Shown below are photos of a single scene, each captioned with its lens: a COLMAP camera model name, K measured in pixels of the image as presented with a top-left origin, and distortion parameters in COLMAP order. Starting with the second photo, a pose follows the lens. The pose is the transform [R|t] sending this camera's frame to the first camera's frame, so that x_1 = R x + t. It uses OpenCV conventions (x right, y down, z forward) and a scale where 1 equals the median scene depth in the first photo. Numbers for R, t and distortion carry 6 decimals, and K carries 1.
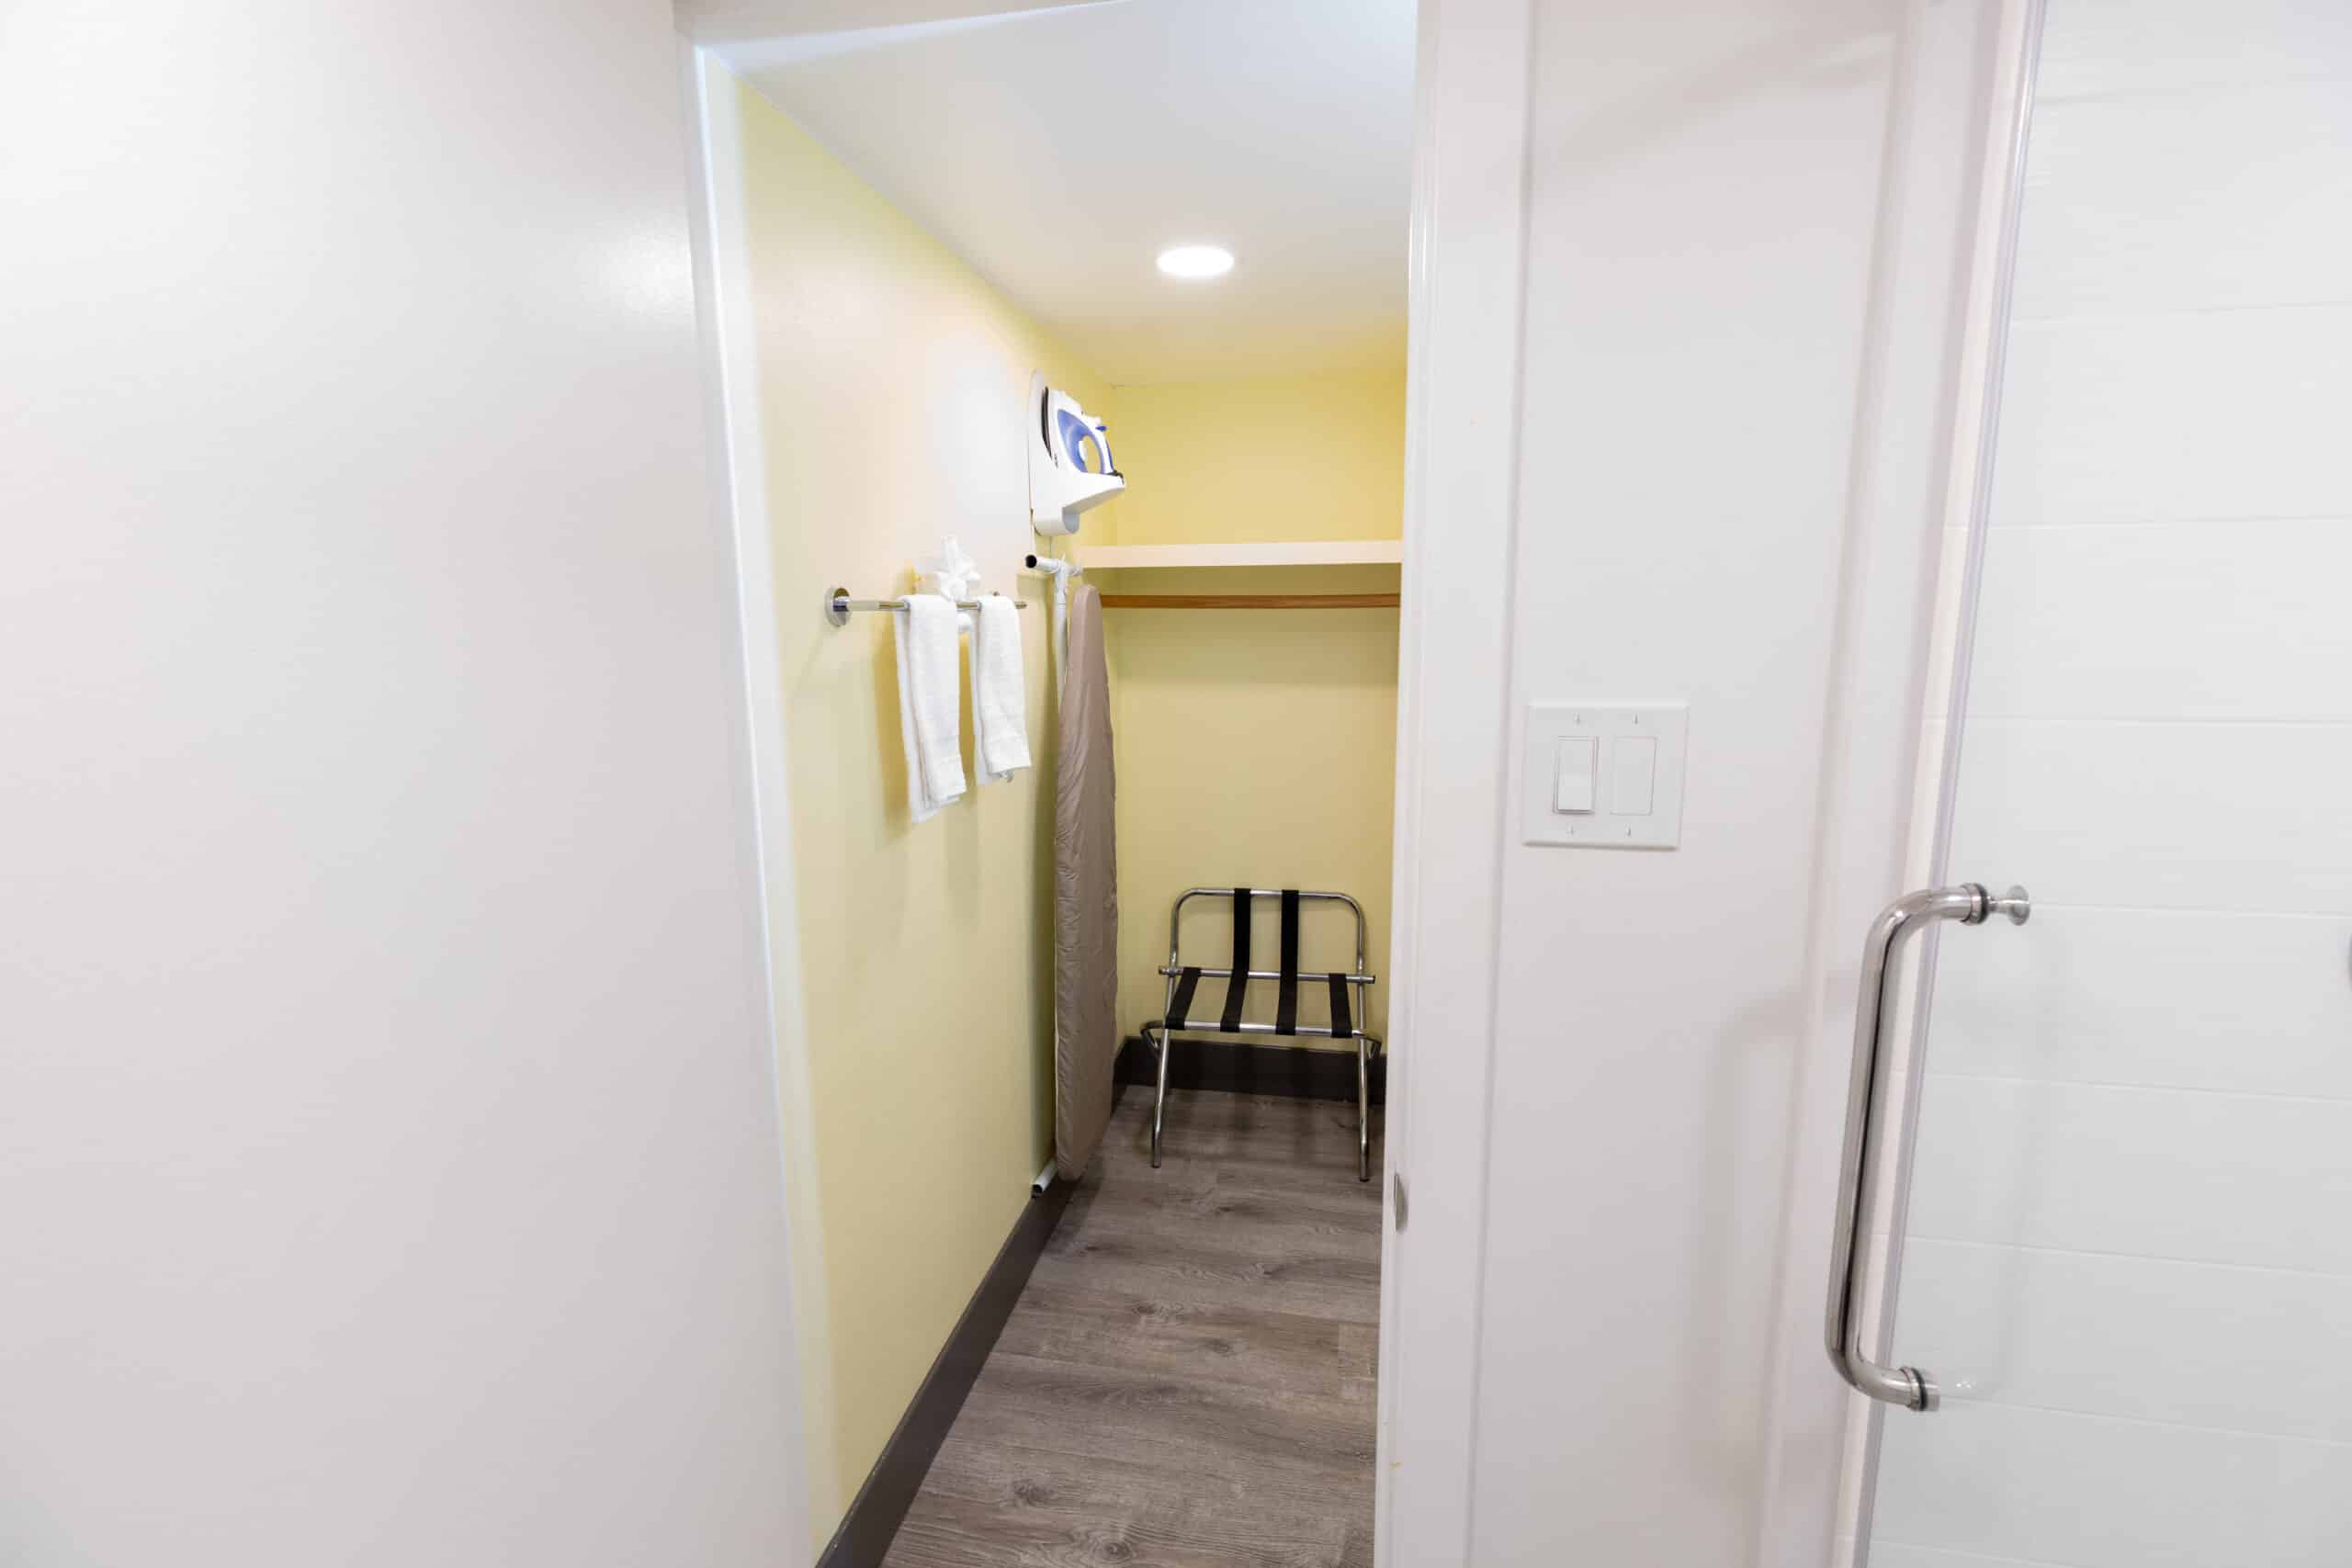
lens RADIAL K [[1046.1, 0, 1170.8], [0, 1046.1, 772.4], [0, 0, 1]] dist [0.002840, 0.000459]
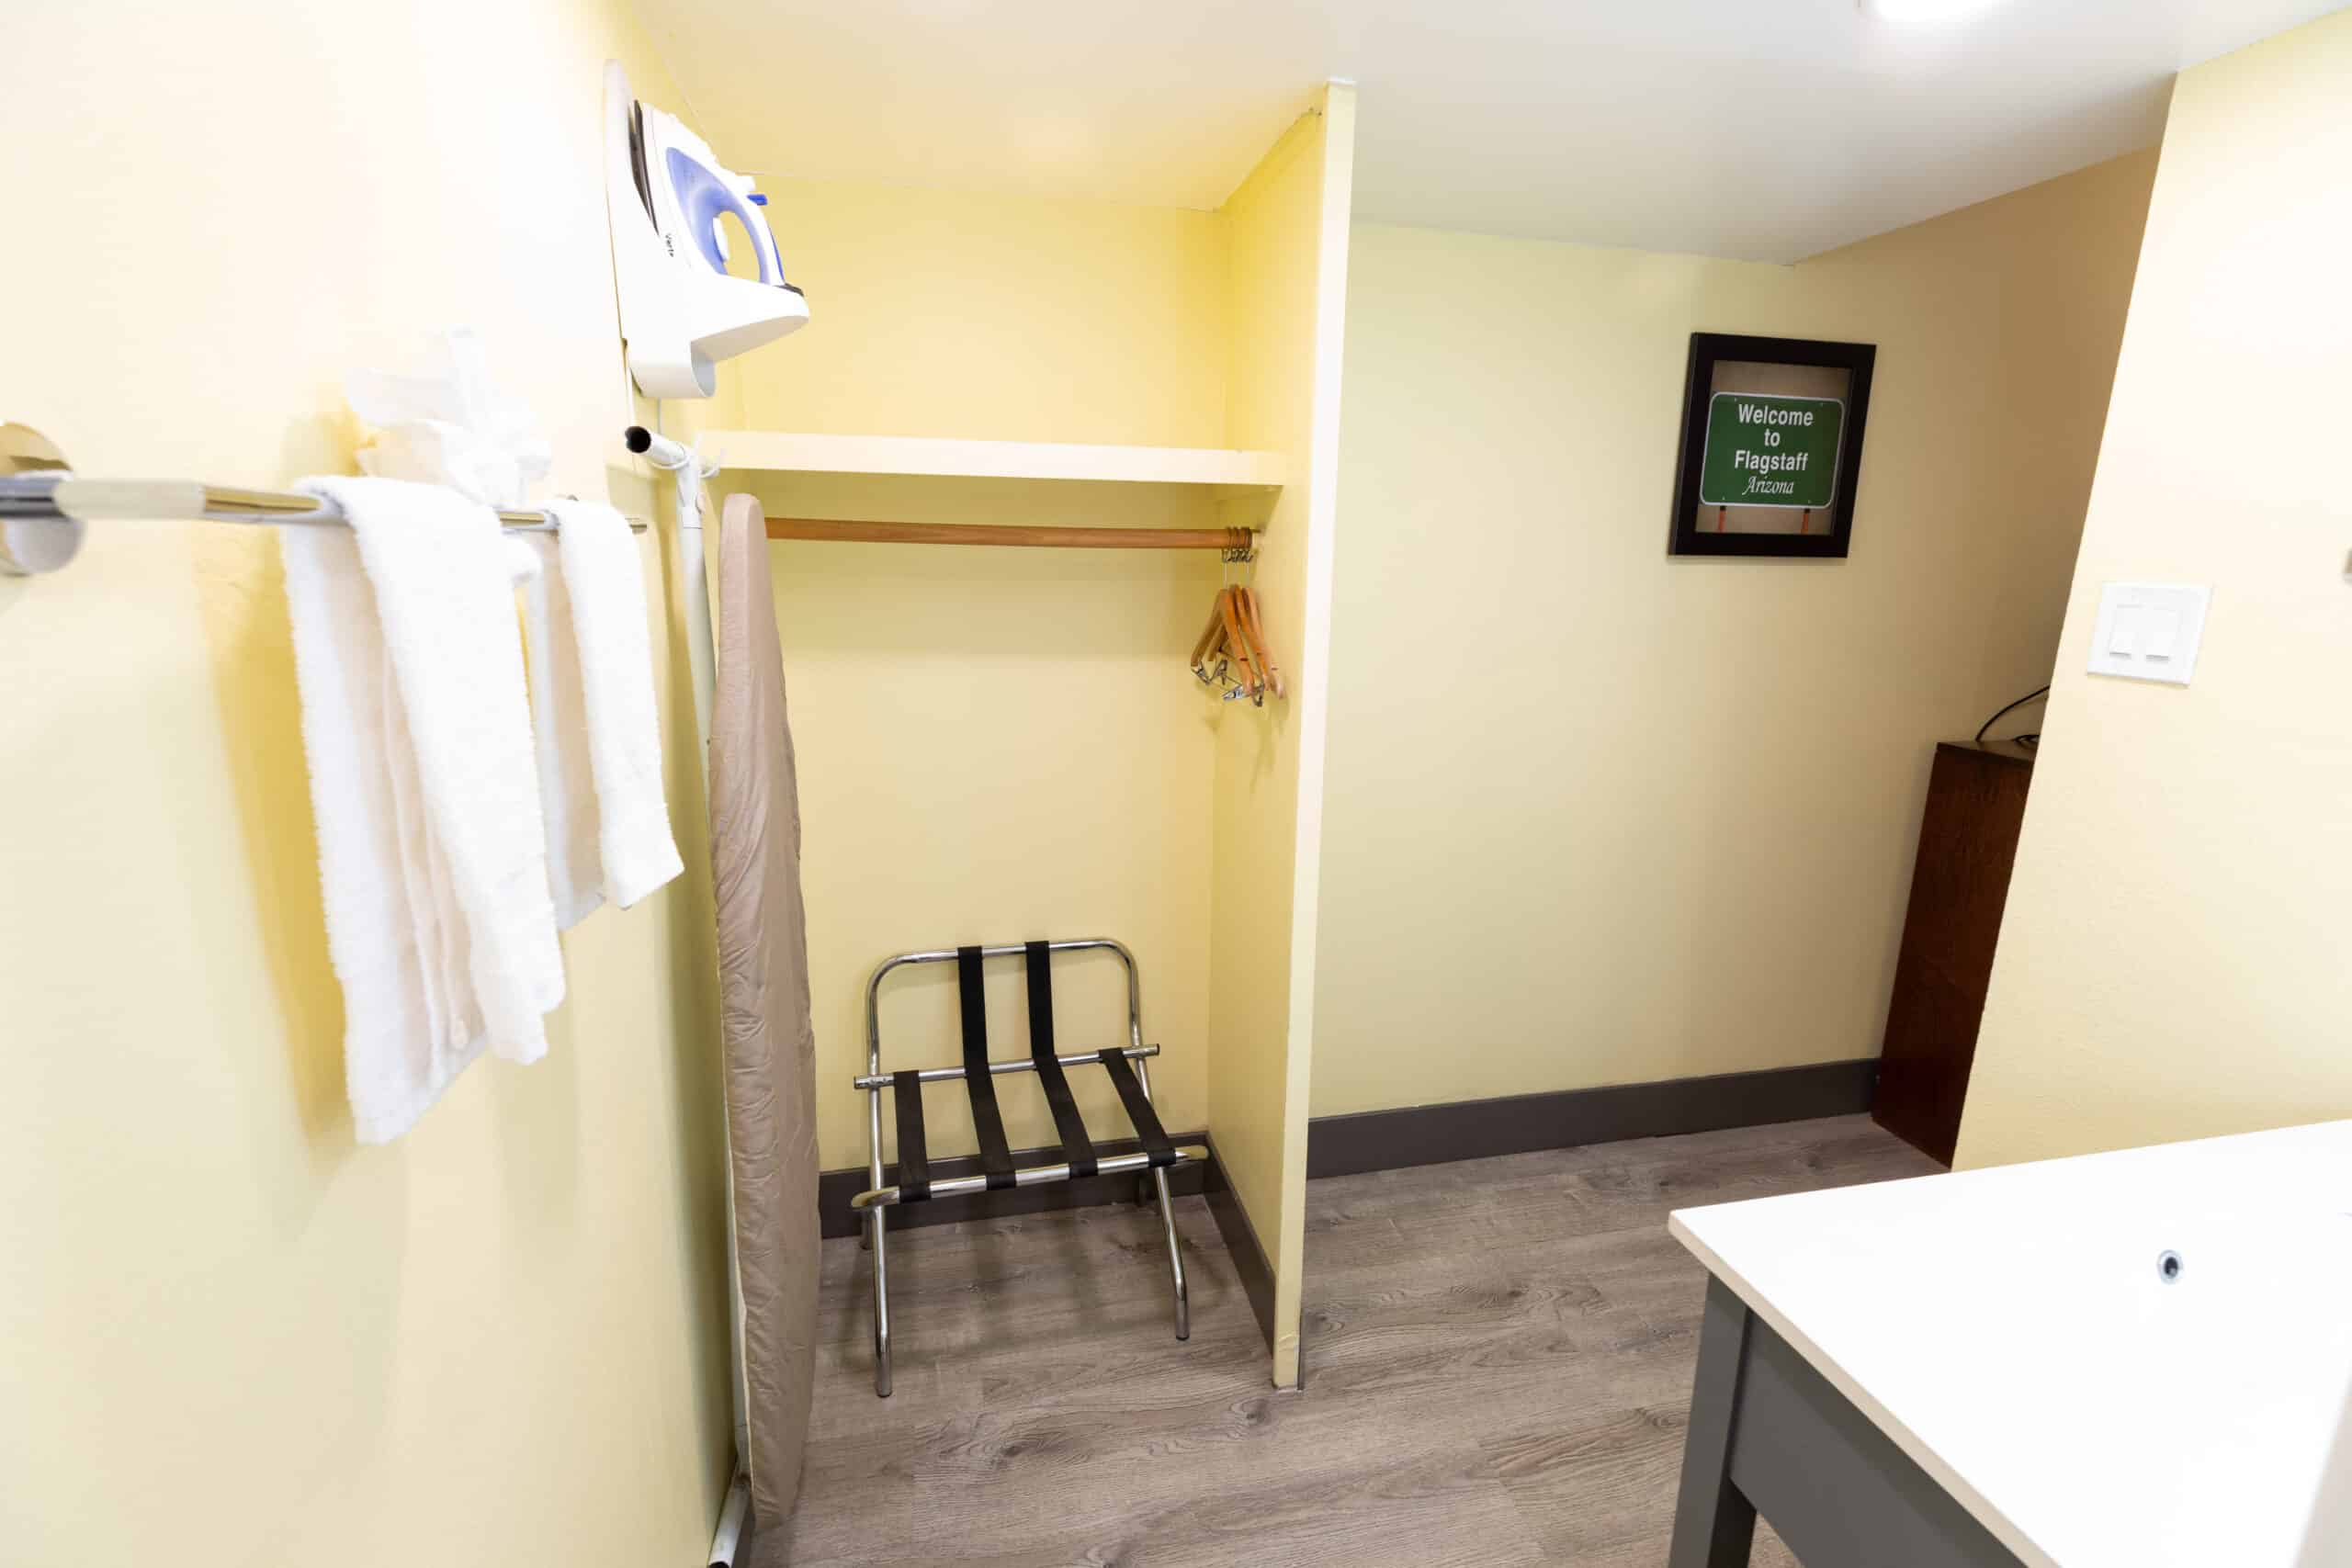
lens RADIAL K [[1046.1, 0, 1170.8], [0, 1046.1, 772.4], [0, 0, 1]] dist [0.002840, 0.000459]
pose [[0.918326, -0.062366, 0.390880, -0.087348], [0.040852, 0.997169, 0.063124, -0.052732], [-0.393711, -0.042000, 0.918274, 0.357193]]
